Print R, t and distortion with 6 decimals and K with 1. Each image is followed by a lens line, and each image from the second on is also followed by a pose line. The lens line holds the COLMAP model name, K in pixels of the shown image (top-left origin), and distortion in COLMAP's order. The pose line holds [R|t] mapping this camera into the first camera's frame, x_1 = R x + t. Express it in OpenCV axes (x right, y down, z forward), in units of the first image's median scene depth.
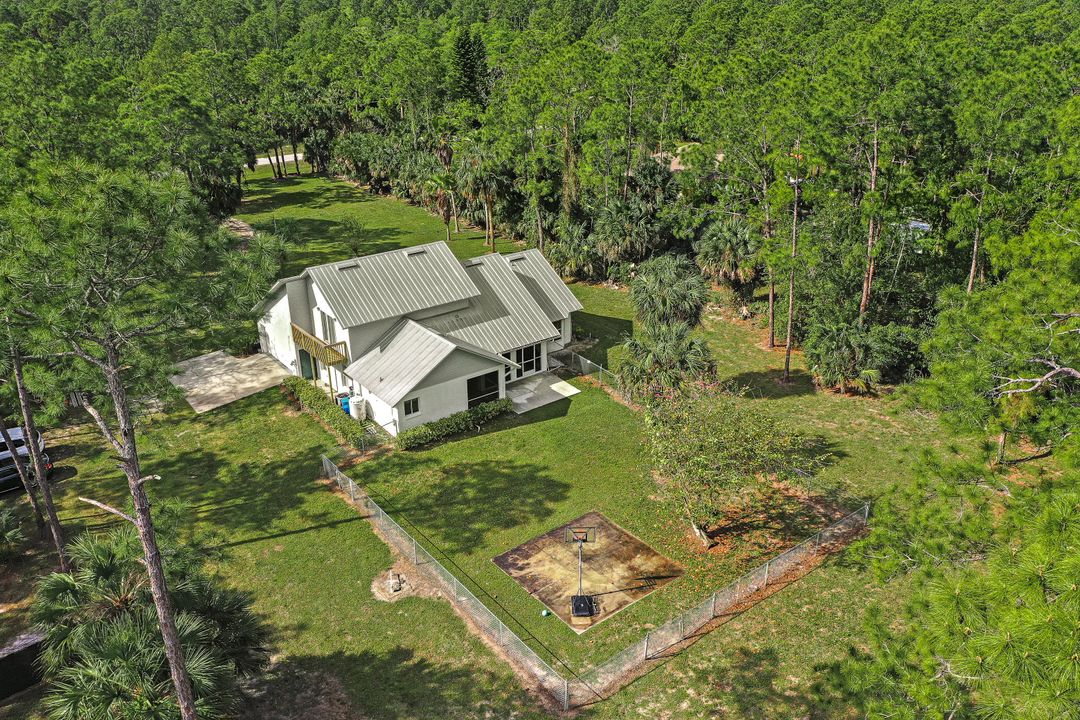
lens RADIAL K [[867.0, 0, 541.0], [0, 867.0, 359.2], [0, 0, 1]] dist [-0.001804, 0.003464]
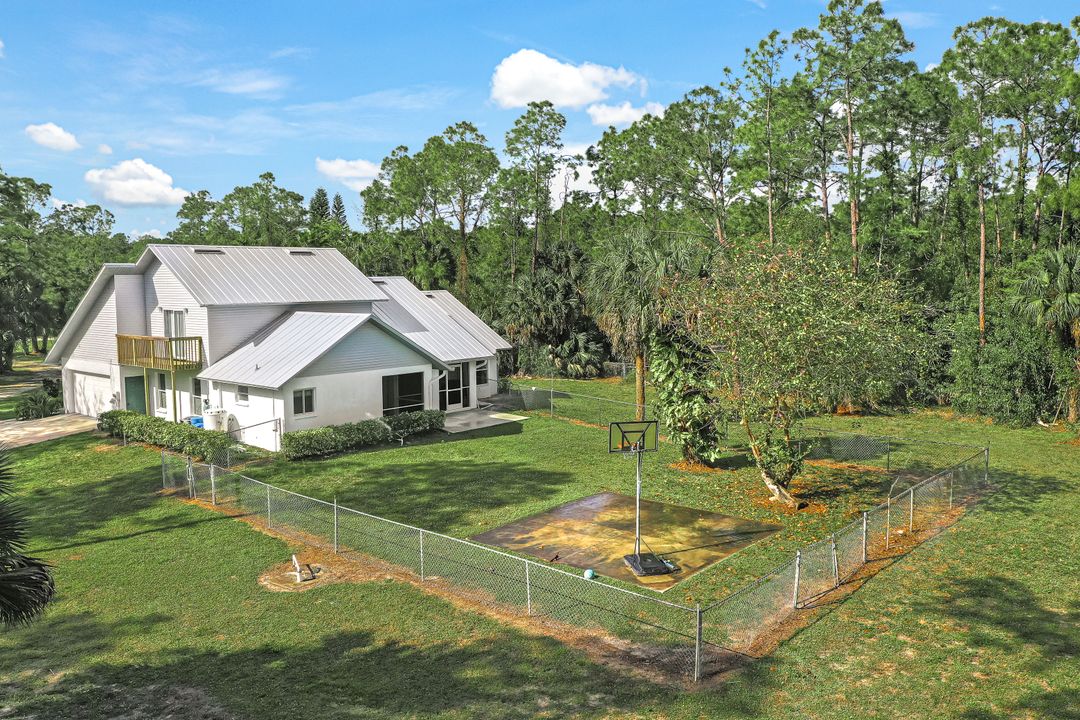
lens RADIAL K [[867.0, 0, 536.5], [0, 867.0, 361.2], [0, 0, 1]] dist [-0.001804, 0.003464]
pose [[0.981215, -0.013220, 0.192463, -0.101545], [0.074960, 0.945382, -0.317227, 0.254574], [-0.177758, 0.325695, 0.928615, 0.332679]]
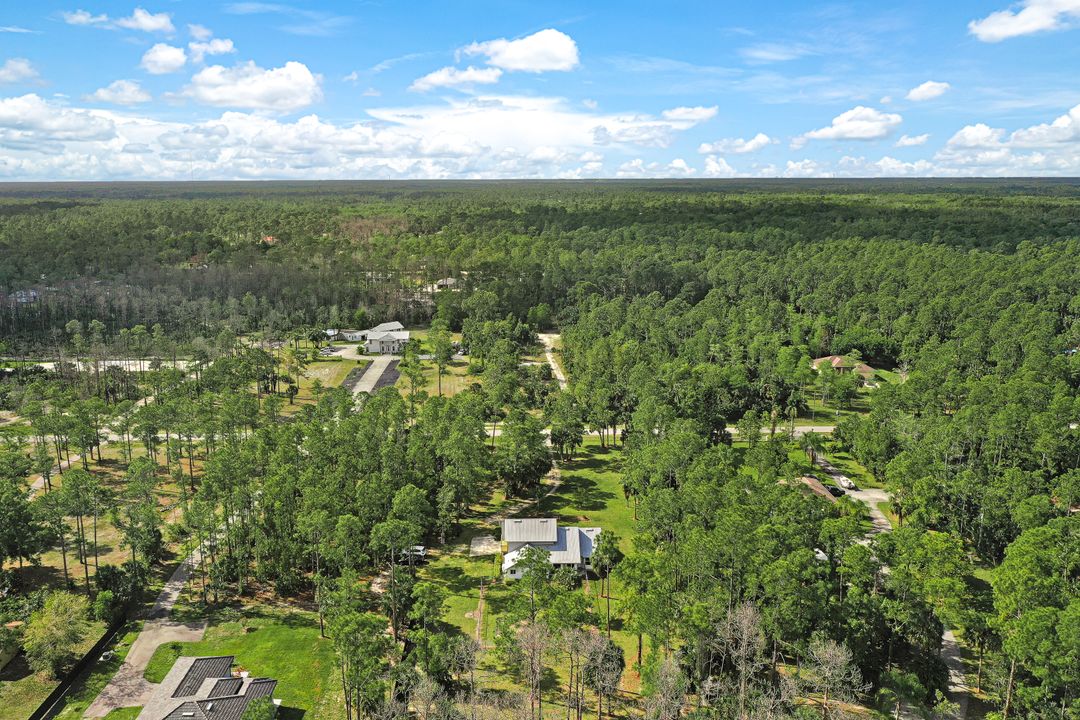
lens RADIAL K [[867.0, 0, 540.5], [0, 867.0, 359.9], [0, 0, 1]] dist [-0.001804, 0.003464]
pose [[0.809863, 0.135610, -0.570729, 1.649912], [-0.244070, 0.962599, -0.117613, -0.345491], [0.533433, 0.234548, 0.812672, -1.706512]]
